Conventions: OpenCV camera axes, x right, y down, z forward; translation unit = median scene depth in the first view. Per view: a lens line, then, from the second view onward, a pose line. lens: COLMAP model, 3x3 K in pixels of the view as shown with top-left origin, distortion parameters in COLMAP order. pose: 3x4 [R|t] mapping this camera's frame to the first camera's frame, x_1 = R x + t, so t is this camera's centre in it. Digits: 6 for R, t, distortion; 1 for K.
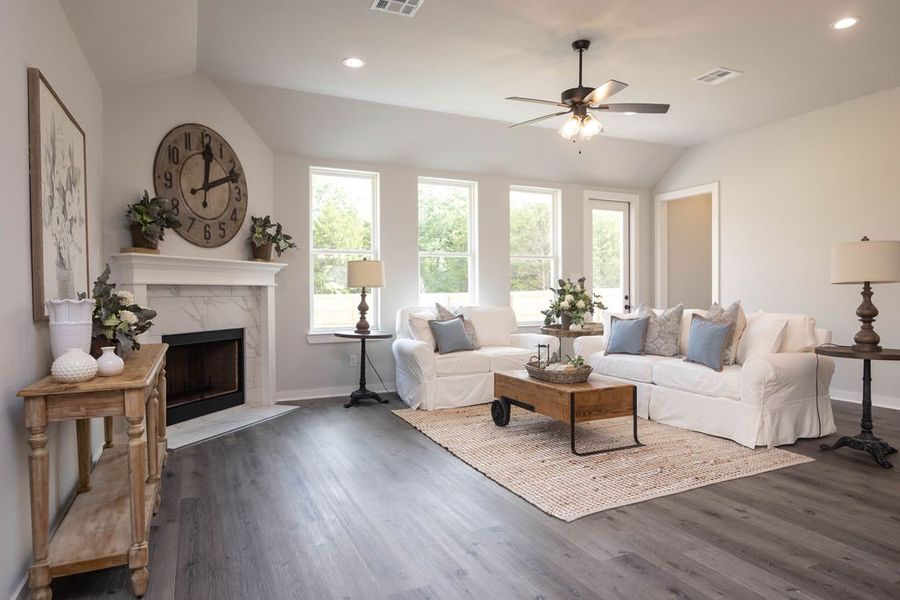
lens RADIAL K [[531.9, 0, 440.1], [0, 531.9, 298.2], [0, 0, 1]] dist [-0.016959, 0.005780]
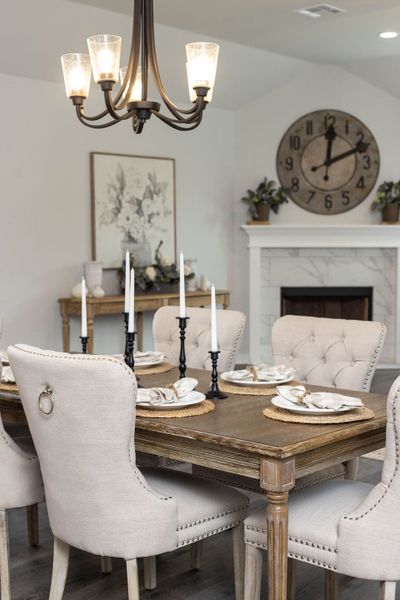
lens RADIAL K [[838.1, 0, 200.1], [0, 838.1, 297.7], [0, 0, 1]] dist [0.018789, 0.000000]
pose [[0.396567, 0.076171, -0.914840, 1.148095], [-0.016752, 0.996986, 0.075750, -0.048737], [0.917853, -0.014715, 0.396648, 0.005956]]
